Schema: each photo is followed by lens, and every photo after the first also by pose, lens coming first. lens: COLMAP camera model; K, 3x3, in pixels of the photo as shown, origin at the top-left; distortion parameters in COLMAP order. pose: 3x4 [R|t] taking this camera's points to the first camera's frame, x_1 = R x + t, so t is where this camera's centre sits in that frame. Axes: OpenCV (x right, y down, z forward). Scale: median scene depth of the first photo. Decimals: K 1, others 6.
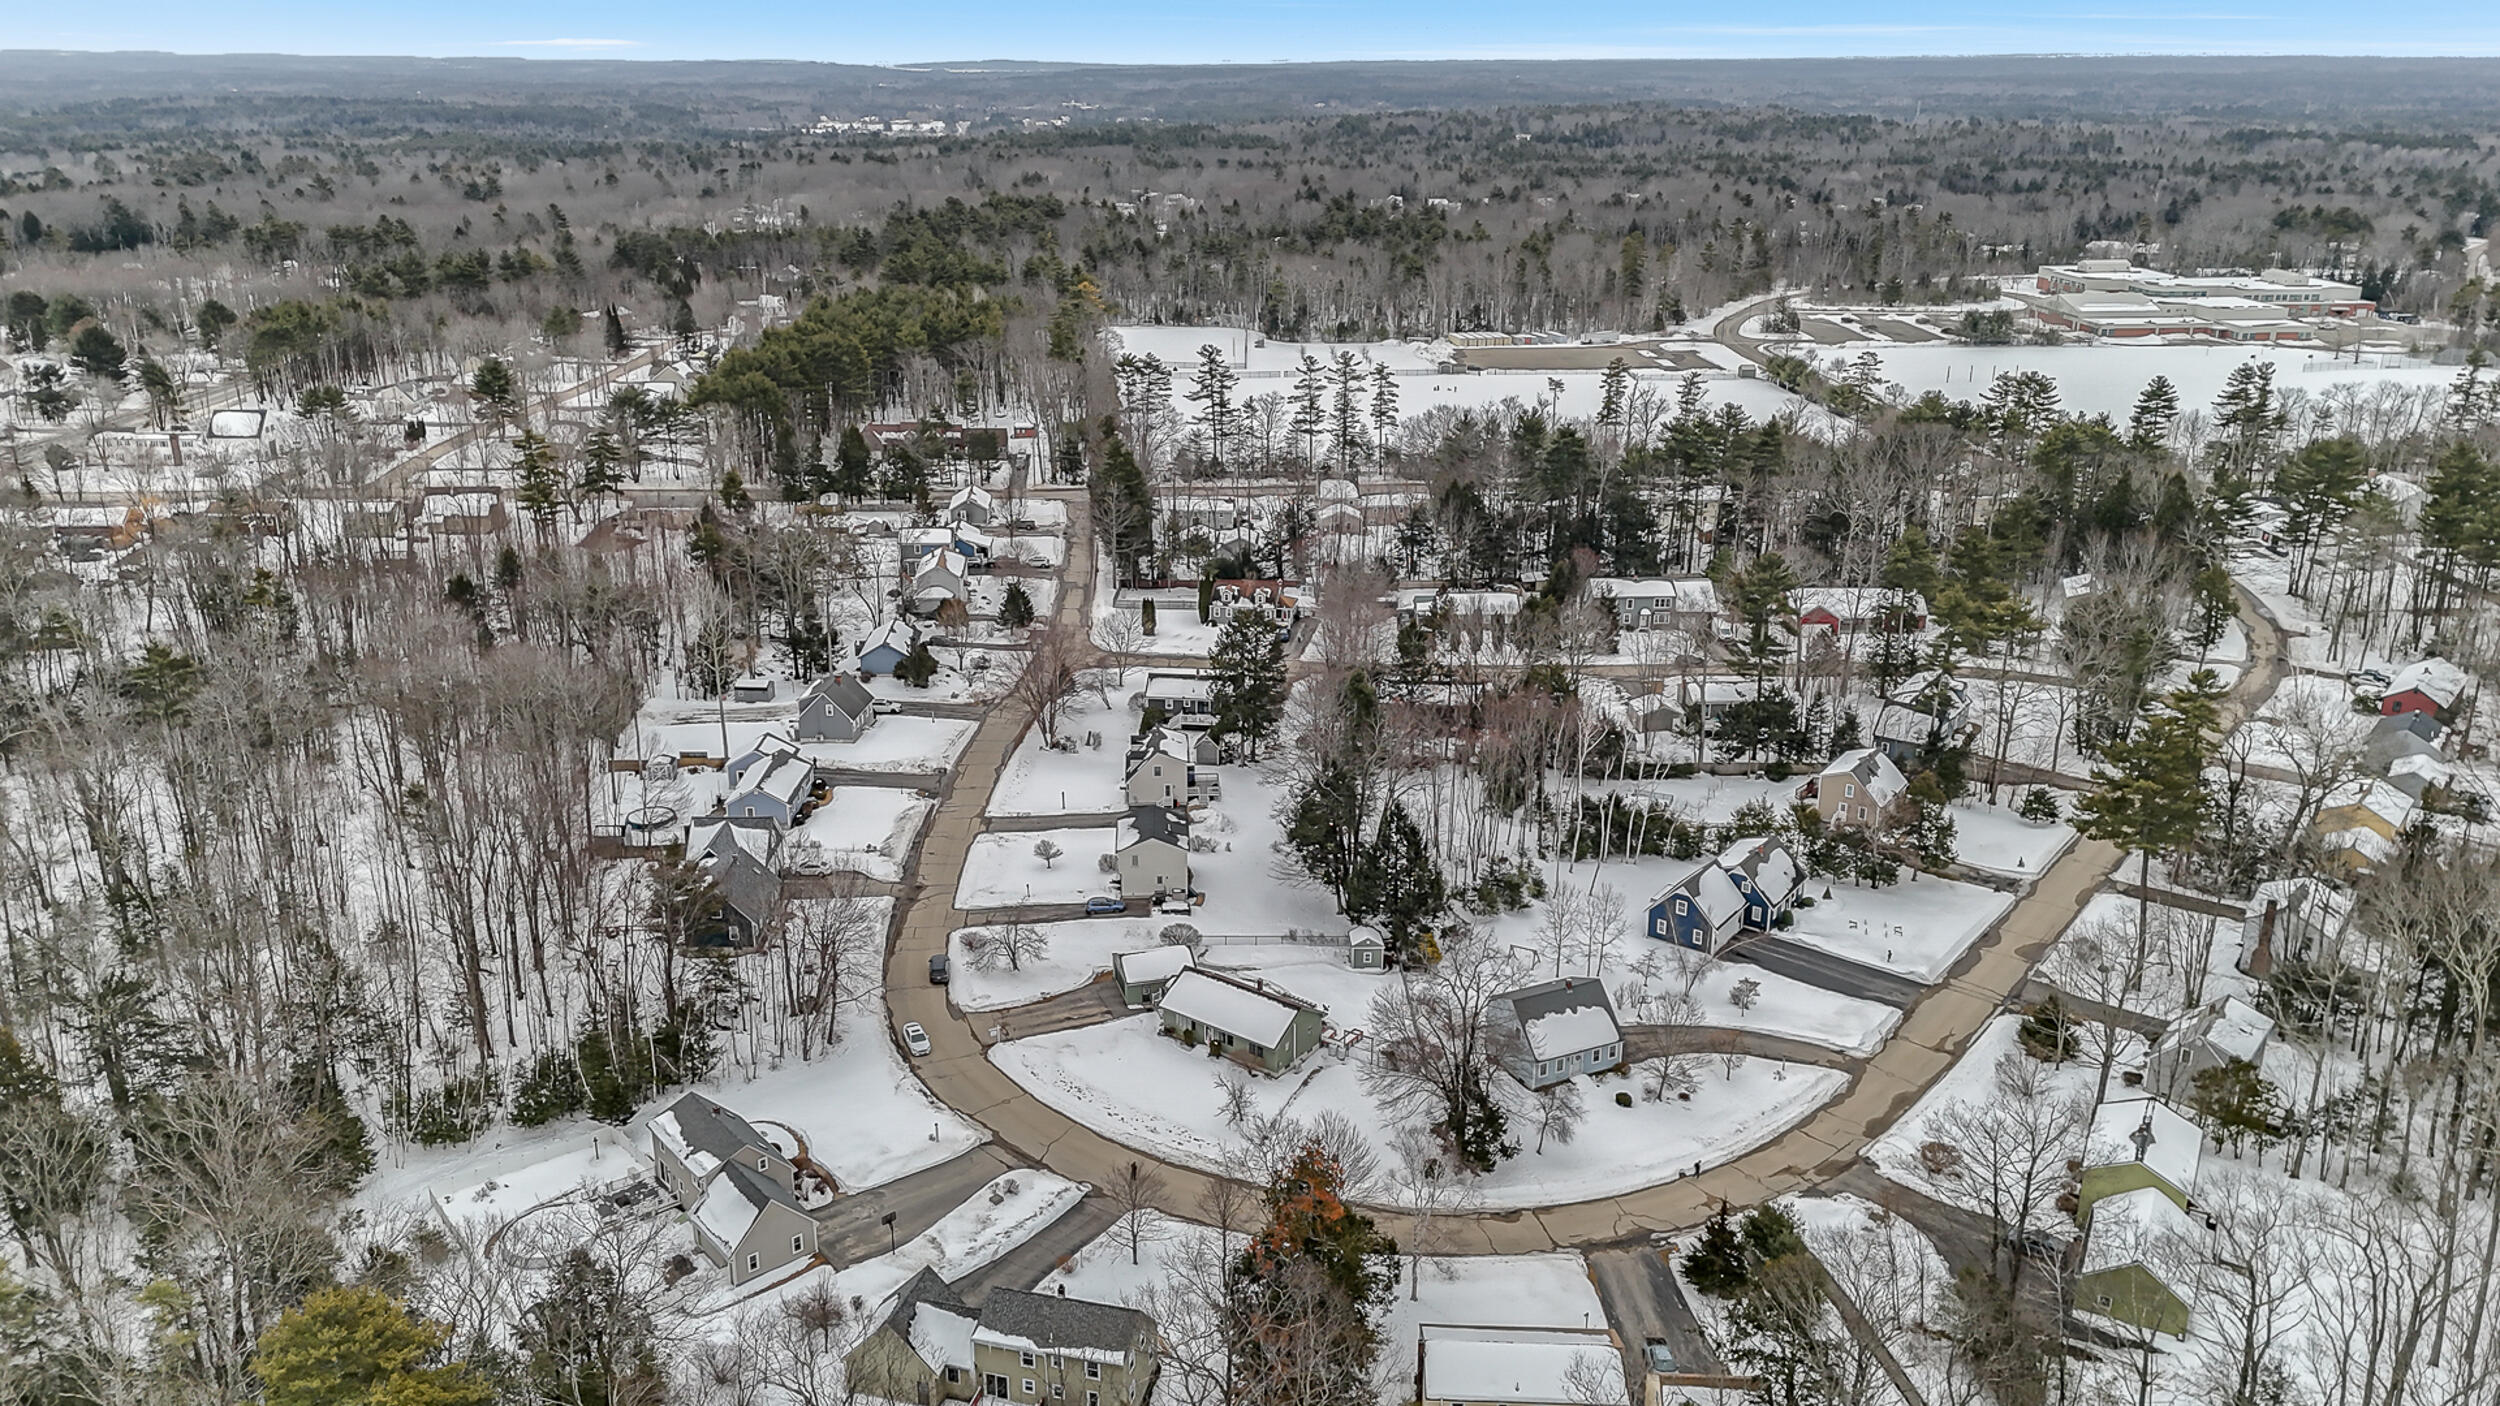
lens RADIAL K [[1830.6, 0, 1242.7], [0, 1830.6, 691.4], [0, 0, 1]] dist [0.053395, -0.042080]
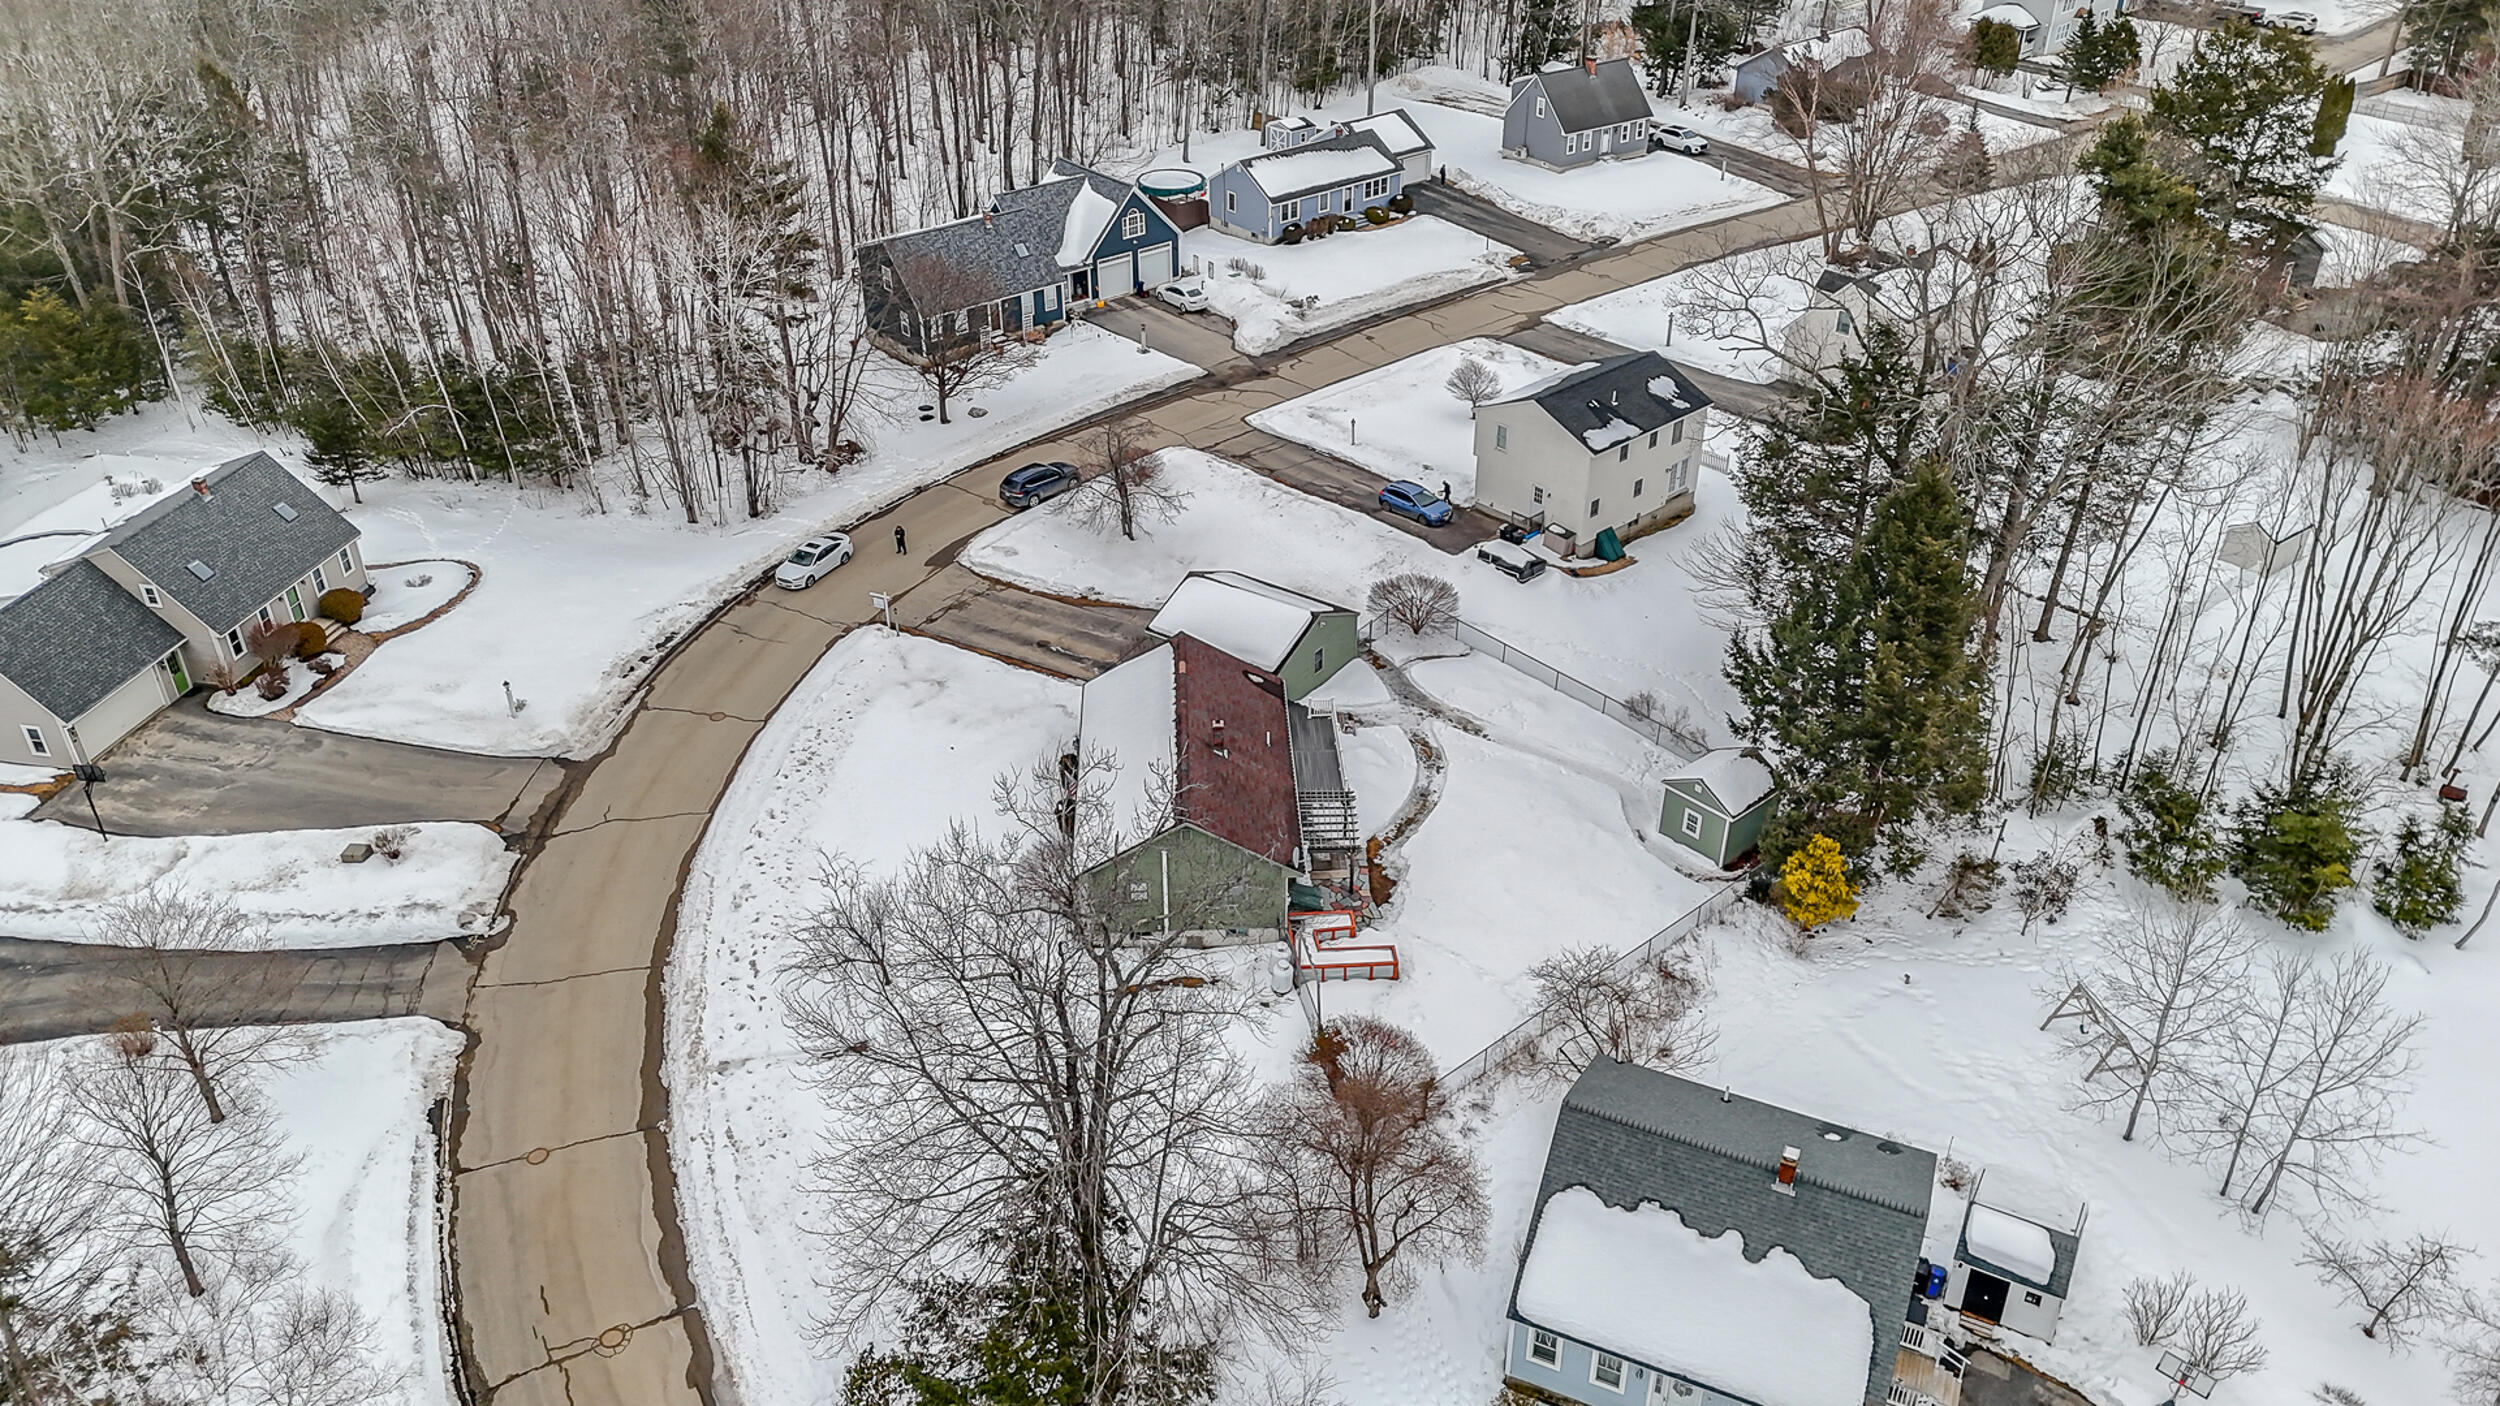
lens RADIAL K [[1830.6, 0, 1261.0], [0, 1830.6, 699.6], [0, 0, 1]] dist [0.053395, -0.042080]
pose [[0.638745, 0.409203, -0.651580, 0.227698], [-0.248691, 0.911193, 0.328453, 0.013502], [0.728119, -0.047756, 0.683785, 0.598939]]
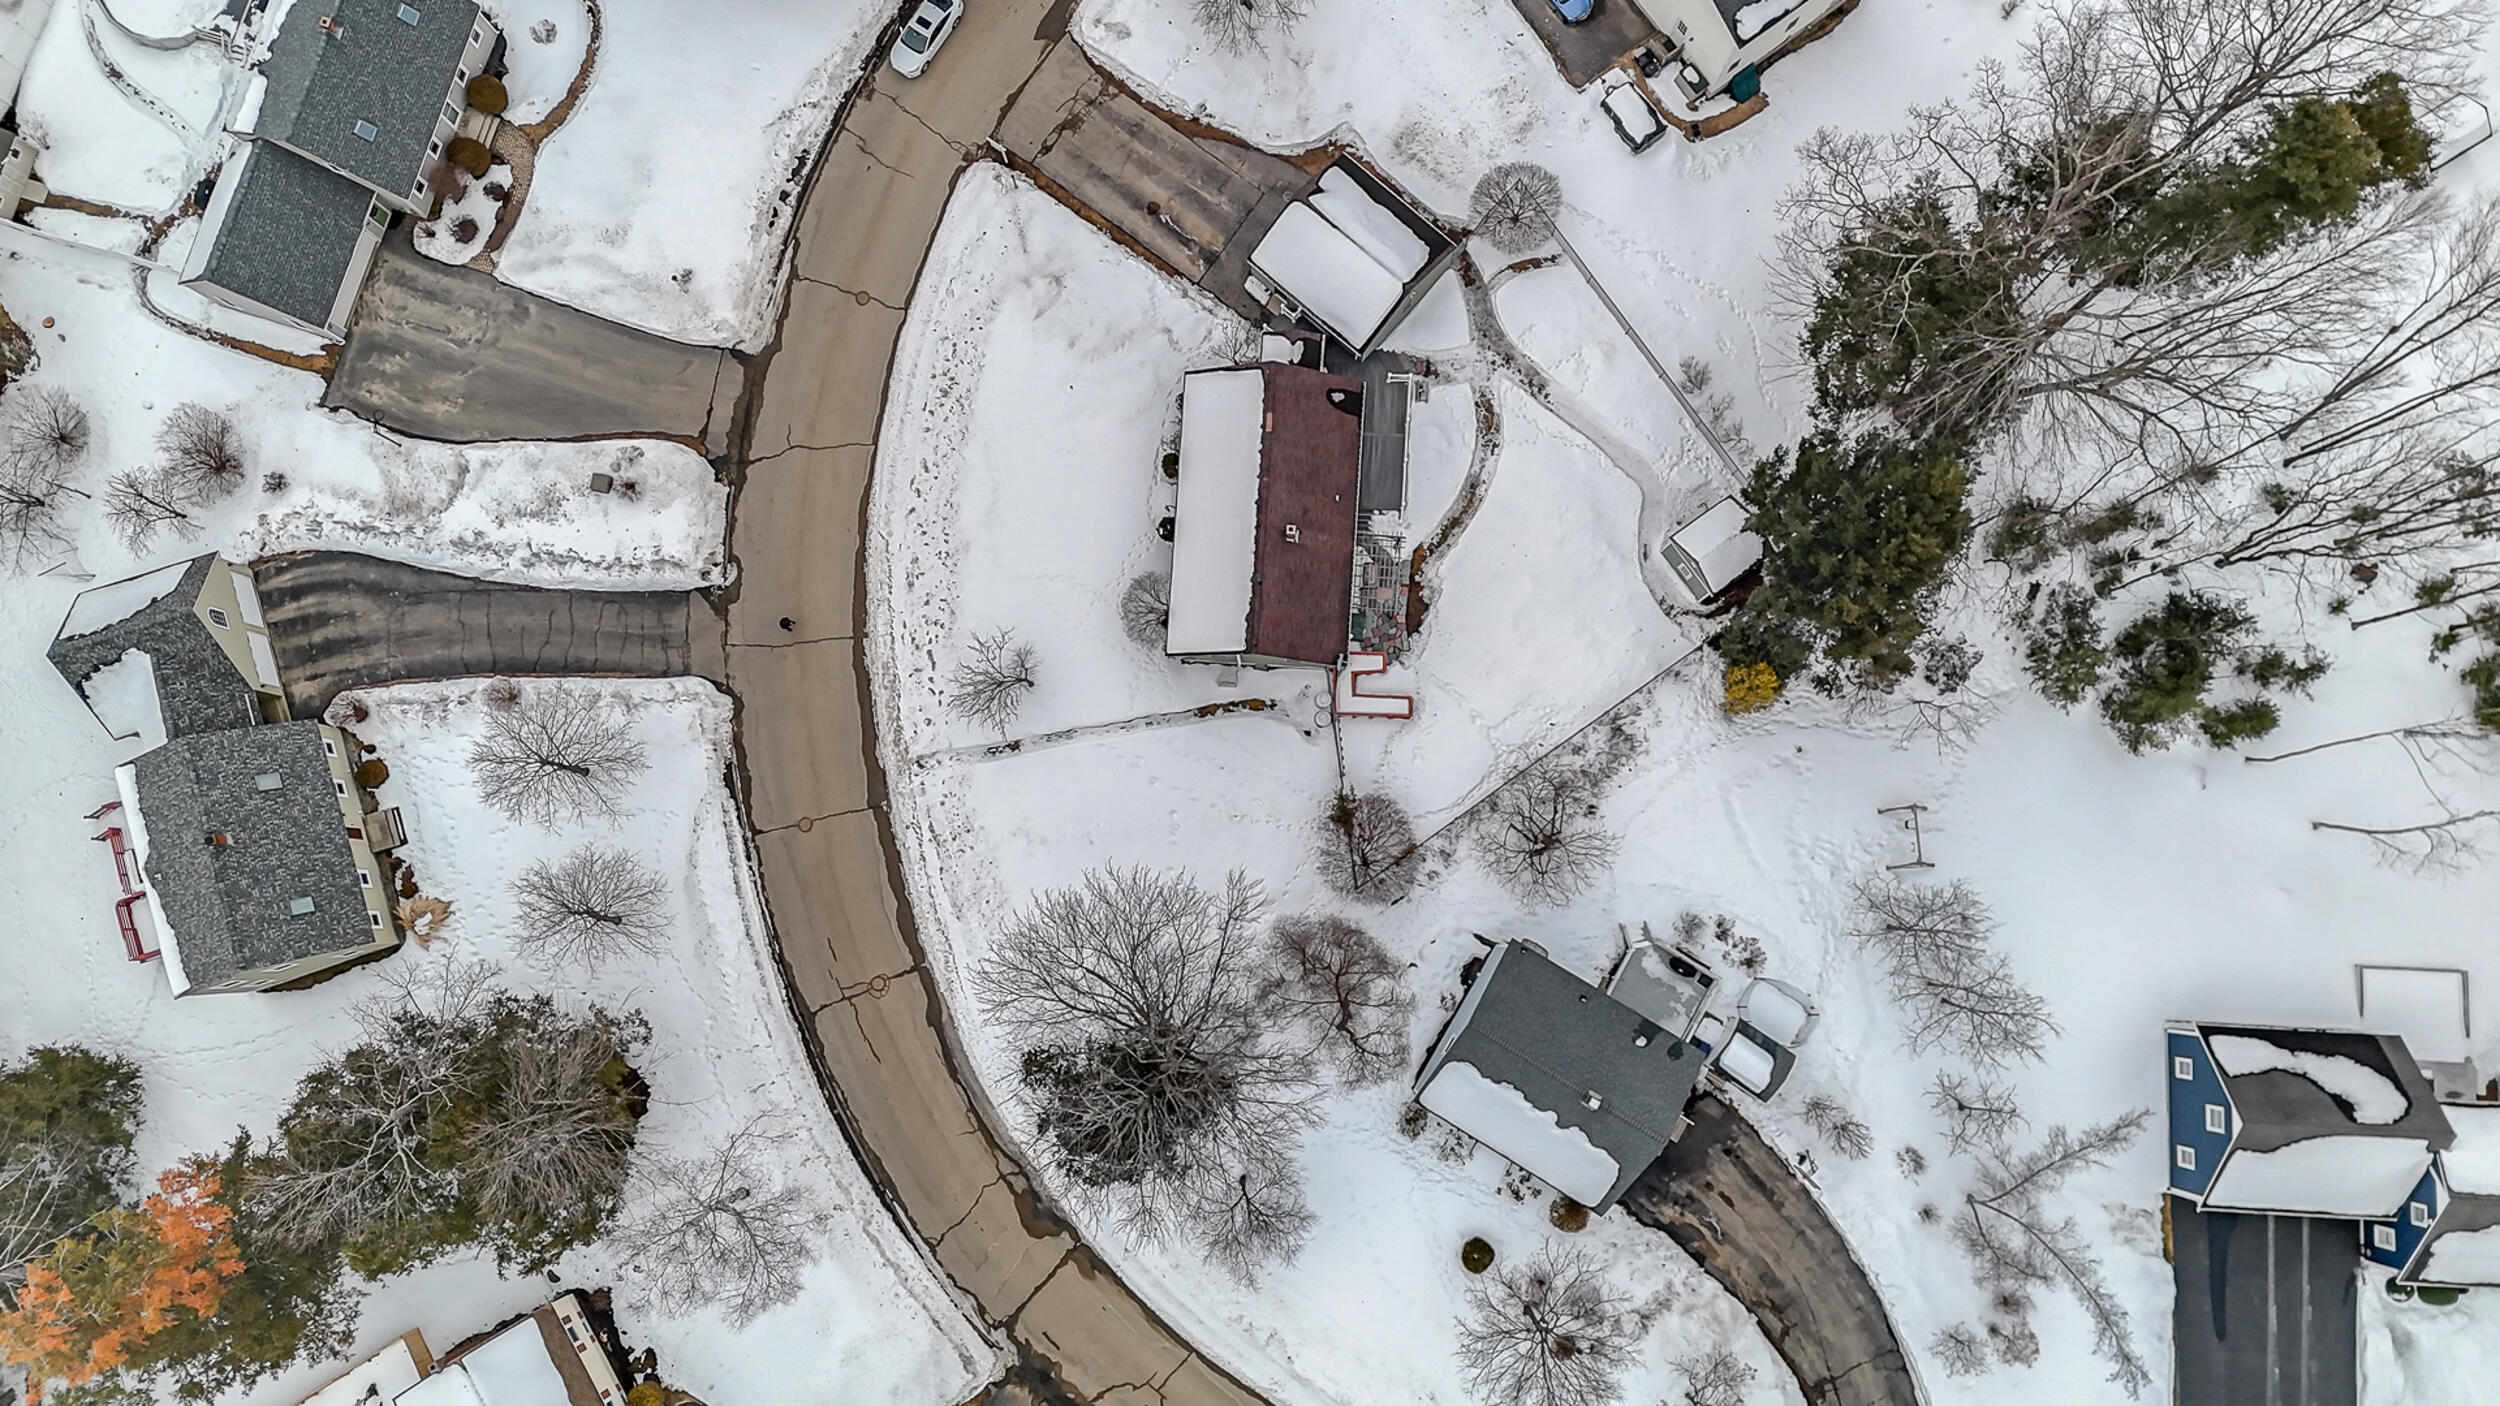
lens RADIAL K [[1830.6, 0, 1258.0], [0, 1830.6, 701.4], [0, 0, 1]] dist [0.053395, -0.042080]
pose [[0.547909, 0.829557, -0.107844, 0.077478], [-0.253285, 0.287376, 0.923722, -0.225586], [0.797272, -0.478801, 0.367570, 0.651059]]
